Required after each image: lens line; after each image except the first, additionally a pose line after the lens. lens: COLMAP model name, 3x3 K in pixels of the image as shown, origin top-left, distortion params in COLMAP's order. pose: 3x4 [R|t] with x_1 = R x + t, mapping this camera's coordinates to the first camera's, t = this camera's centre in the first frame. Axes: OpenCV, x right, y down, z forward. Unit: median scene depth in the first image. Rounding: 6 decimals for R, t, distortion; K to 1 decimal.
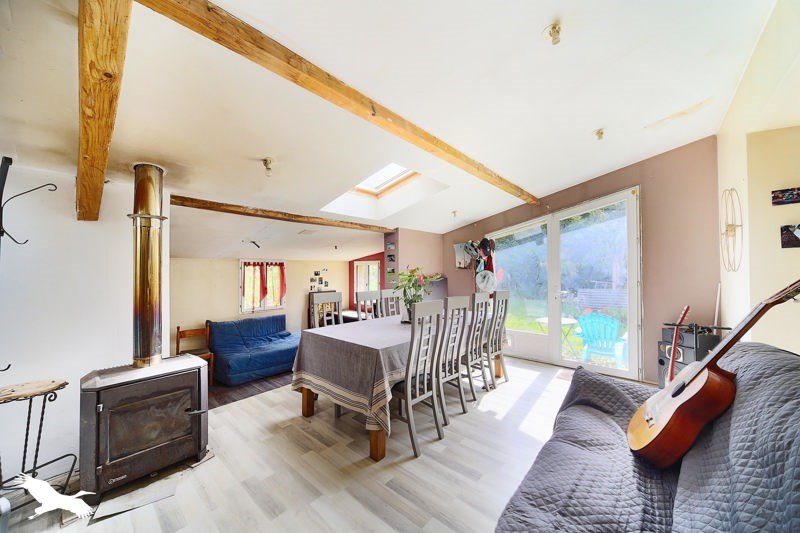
lens RADIAL K [[291.9, 0, 400.0], [0, 291.9, 266.5], [0, 0, 1]] dist [-0.000169, -0.000014]
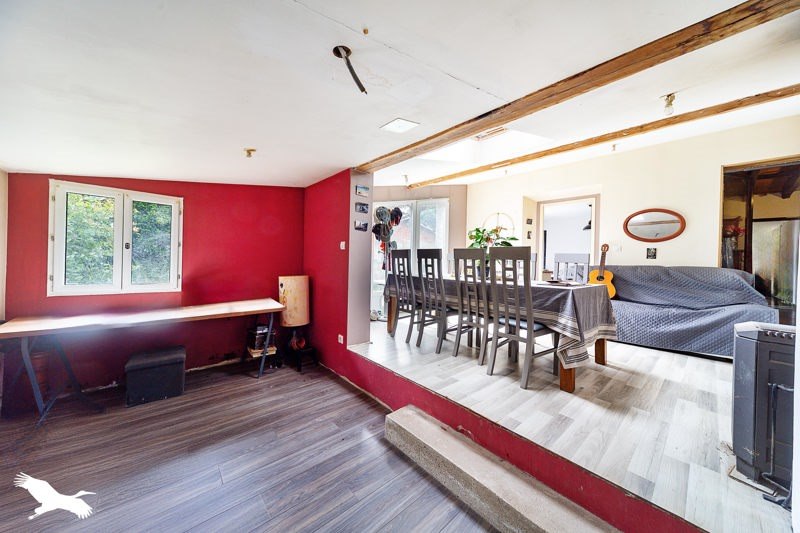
lens RADIAL K [[274.9, 0, 400.0], [0, 274.9, 266.5], [0, 0, 1]] dist [0.000403, 0.000026]
pose [[0.125699, -0.006363, 0.992048, -0.627643], [-0.041584, 0.999067, 0.011677, 0.093641], [-0.991197, -0.042721, 0.125317, 0.762670]]
